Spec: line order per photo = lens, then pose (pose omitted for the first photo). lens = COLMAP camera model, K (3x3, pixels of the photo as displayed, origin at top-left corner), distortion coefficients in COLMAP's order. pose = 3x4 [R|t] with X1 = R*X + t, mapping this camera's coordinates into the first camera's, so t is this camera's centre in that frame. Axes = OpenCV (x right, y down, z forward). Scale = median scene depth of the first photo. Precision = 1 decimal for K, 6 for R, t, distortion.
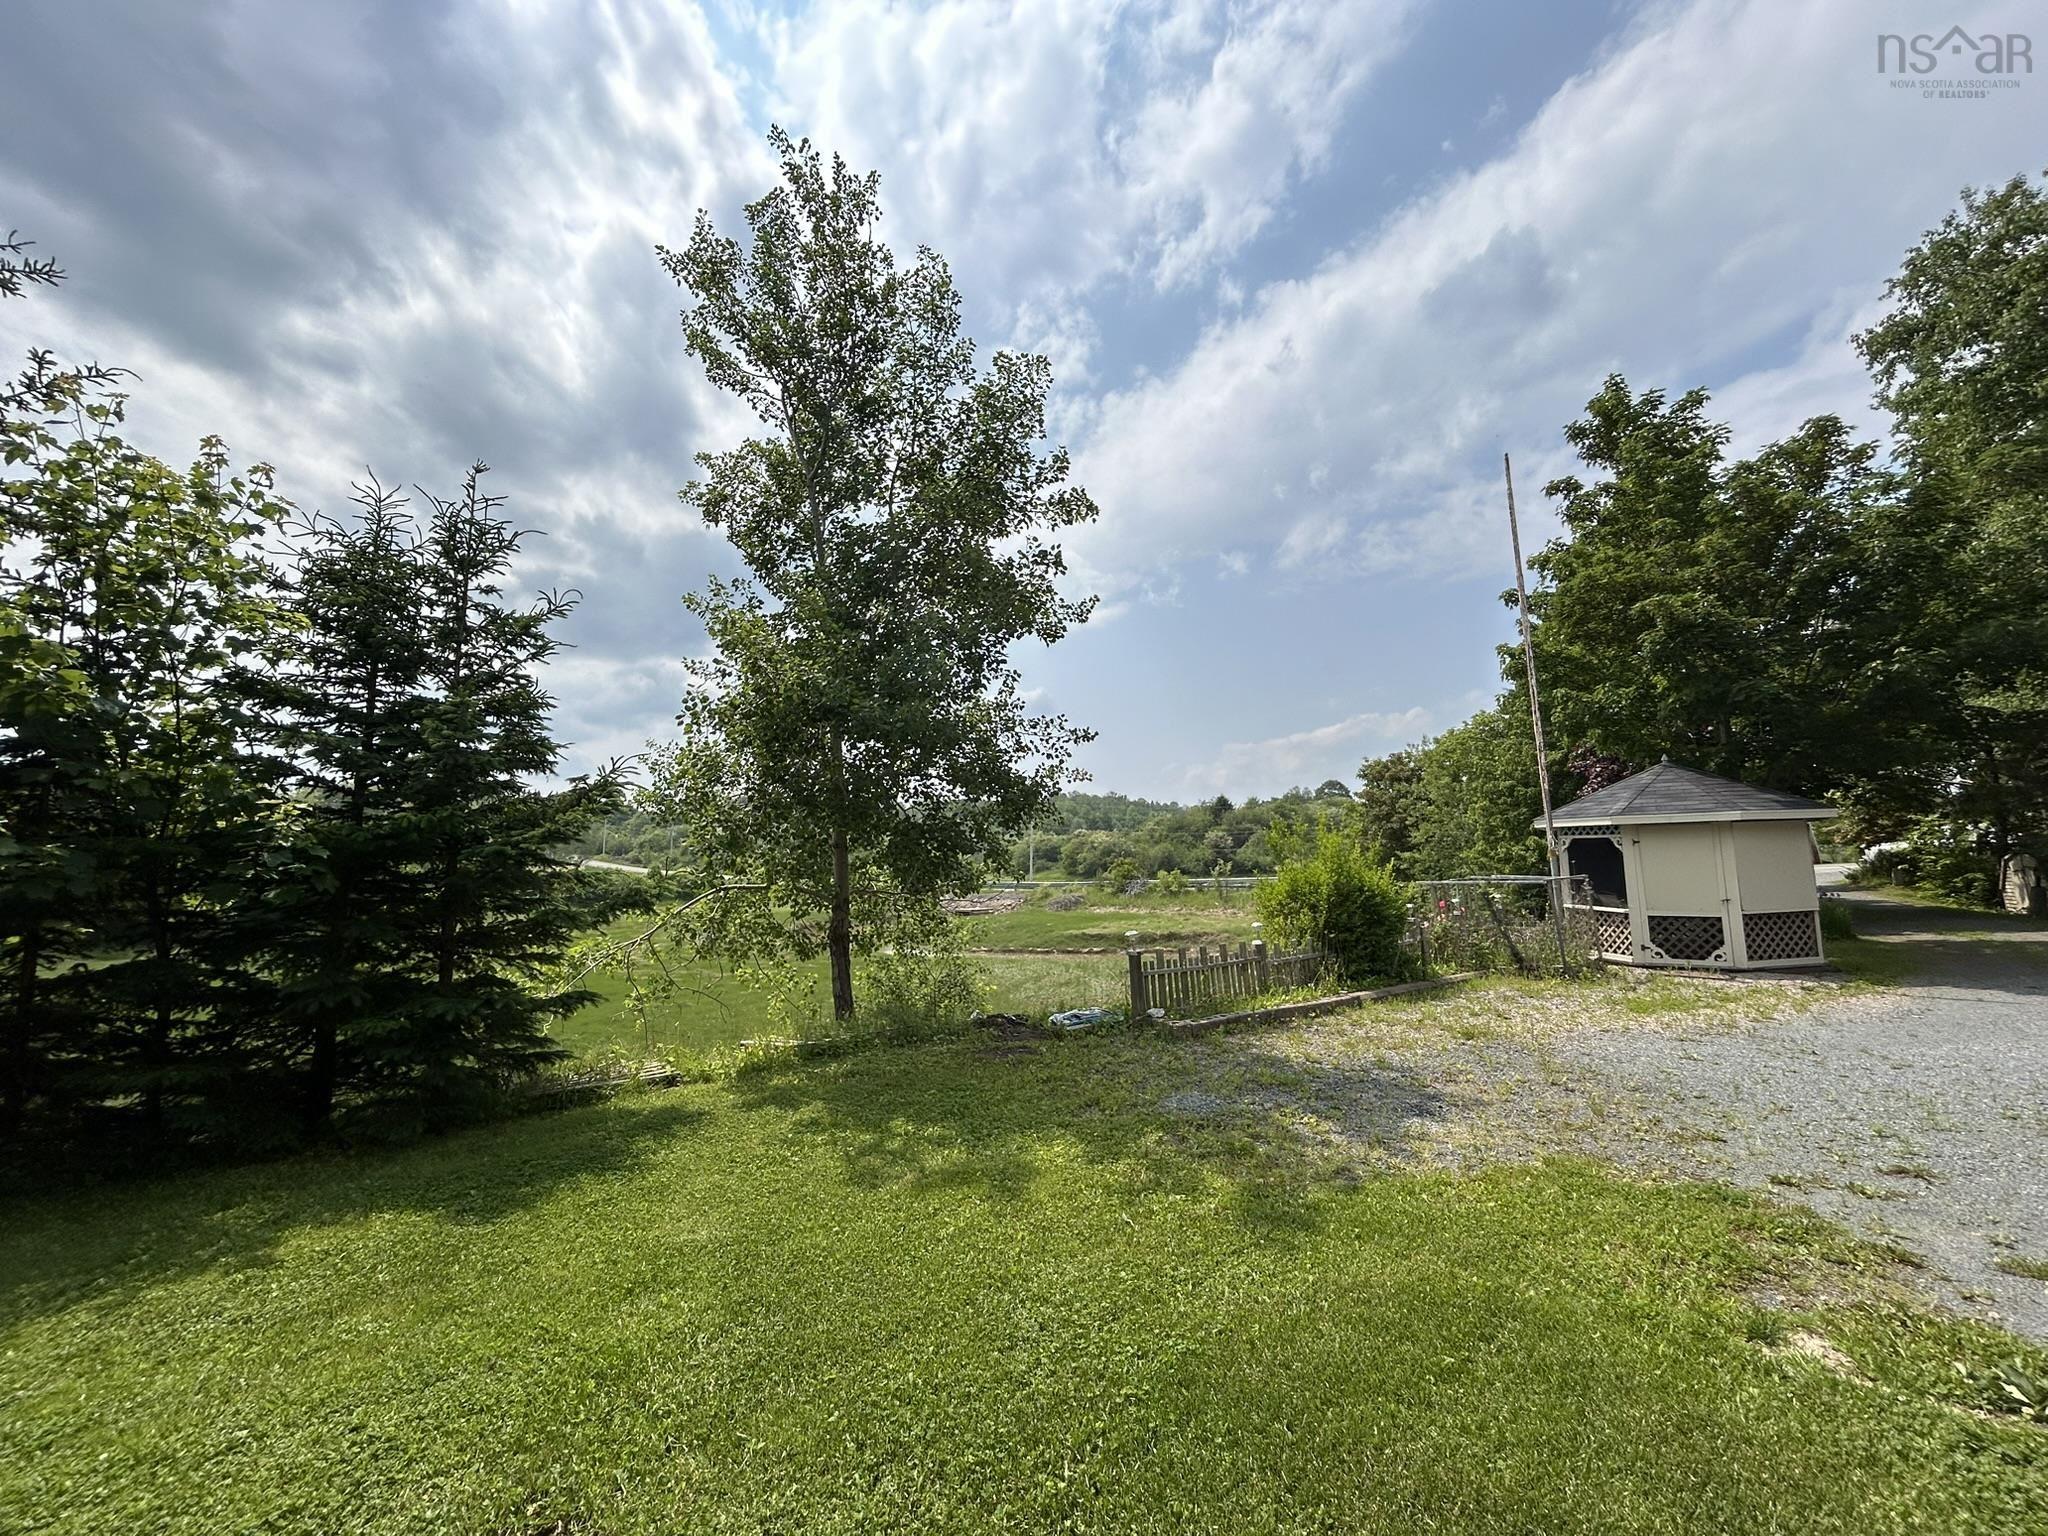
lens RADIAL K [[826.9, 0, 1027.0], [0, 826.9, 766.6], [0, 0, 1]] dist [-0.001089, 0.000566]
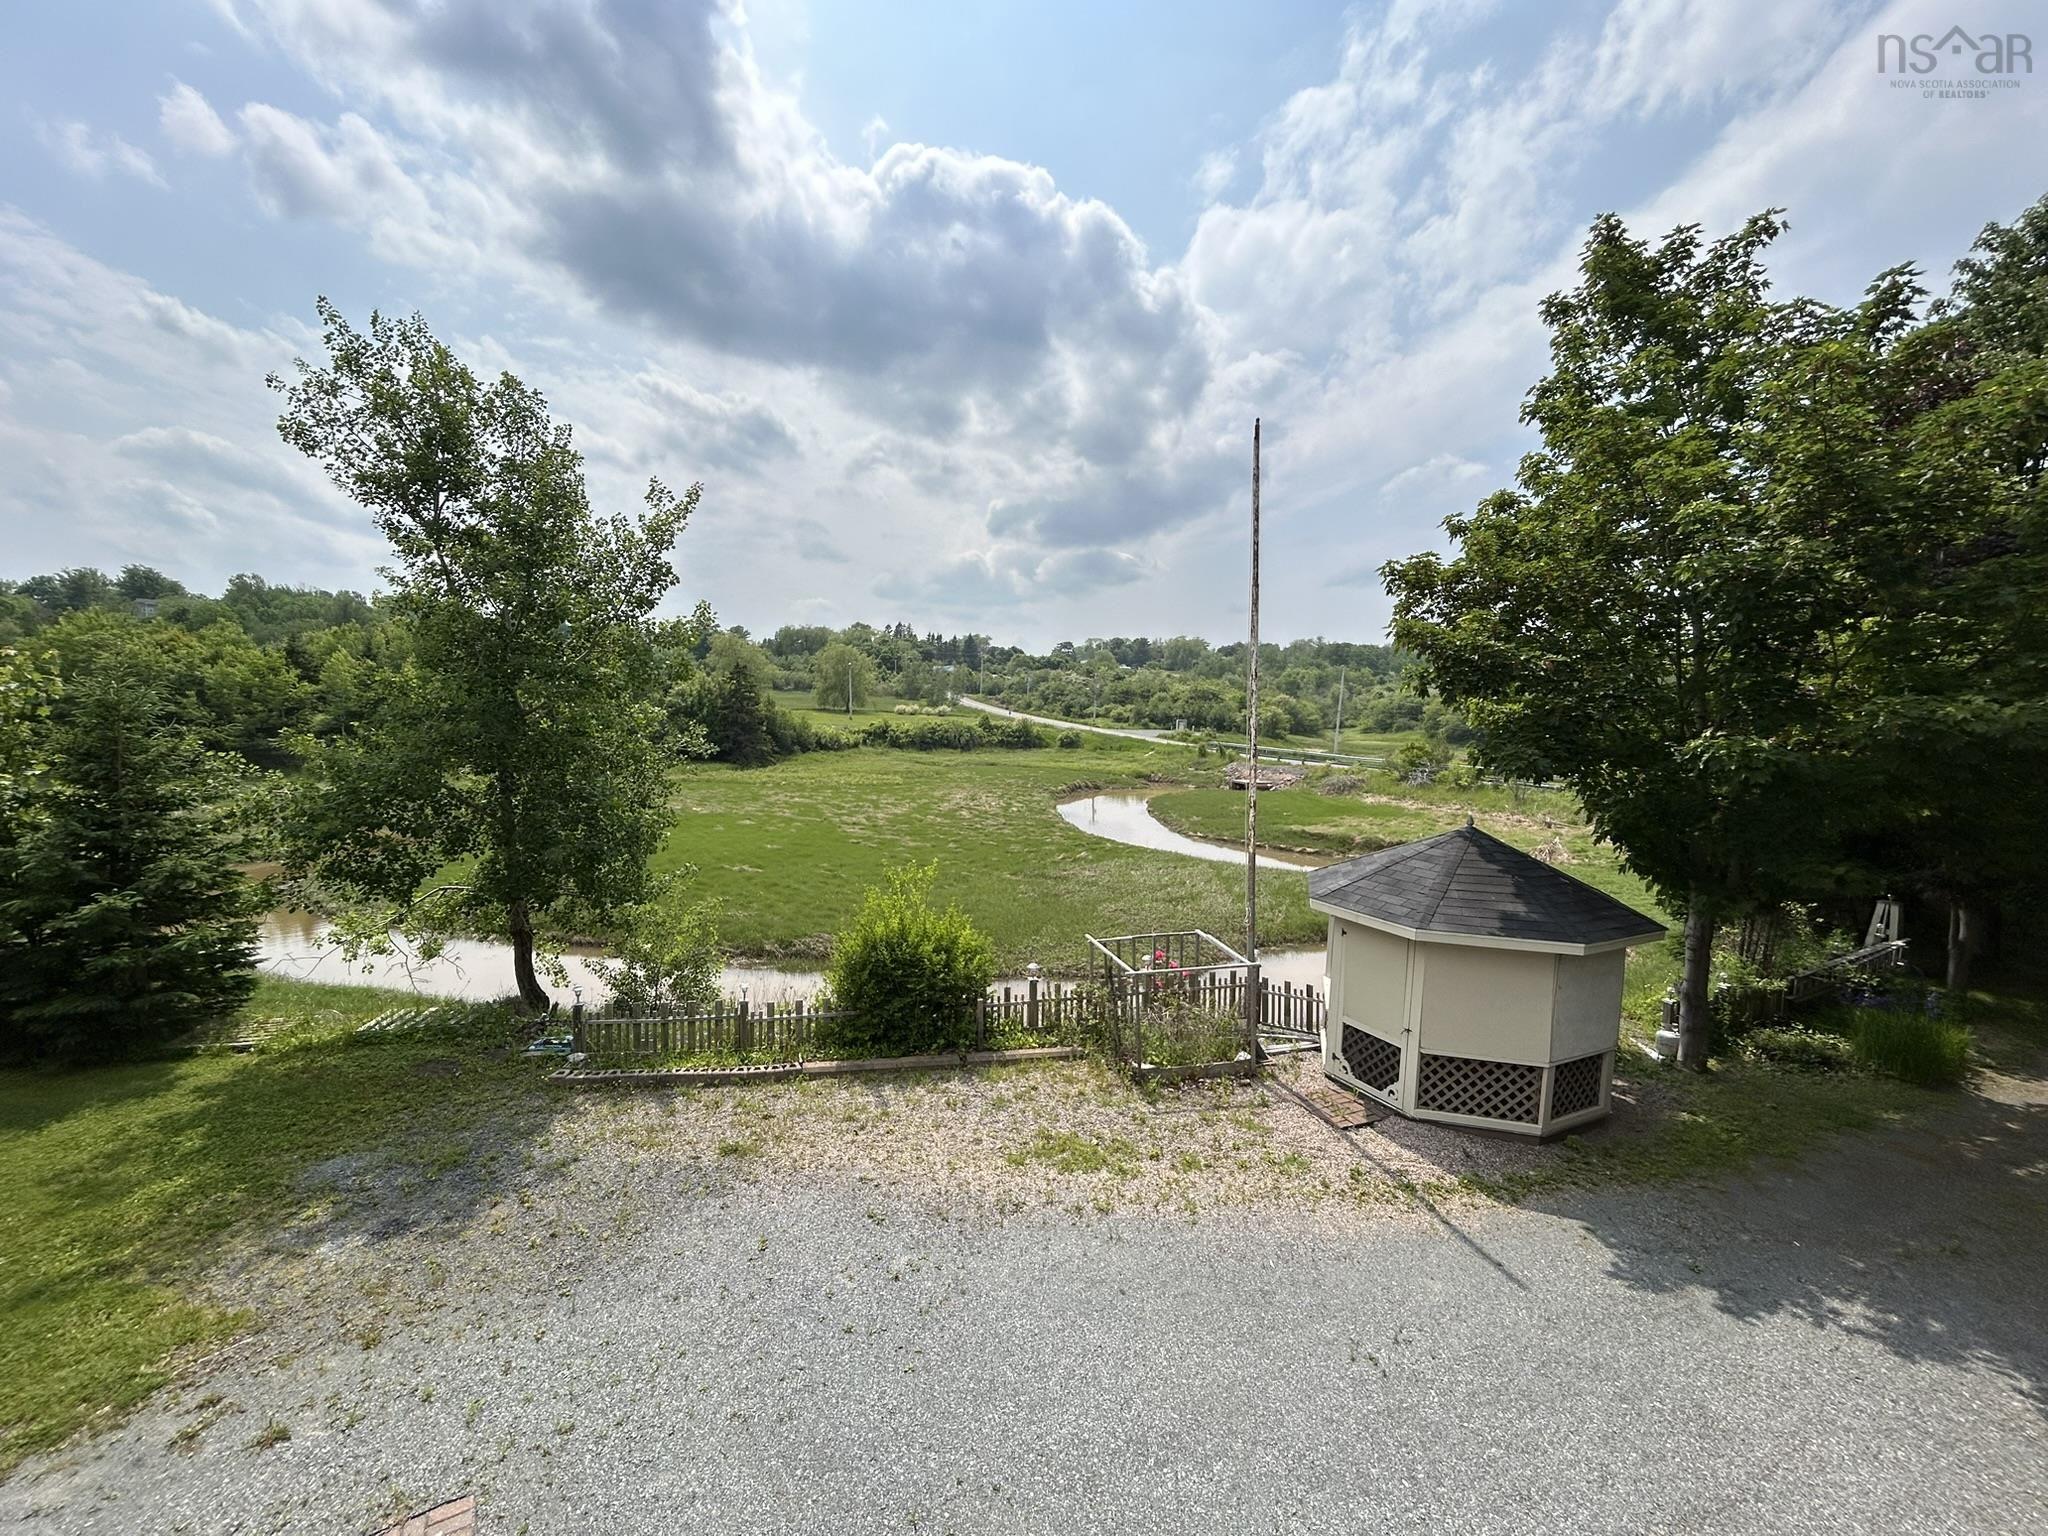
lens RADIAL K [[826.9, 0, 1015.6], [0, 826.9, 767.9], [0, 0, 1]] dist [-0.001089, 0.000566]
pose [[0.896906, 0.074863, -0.435837, 0.806119], [0.010503, 0.981682, 0.190236, -0.228758], [0.442095, -0.175201, 0.879691, 0.181062]]
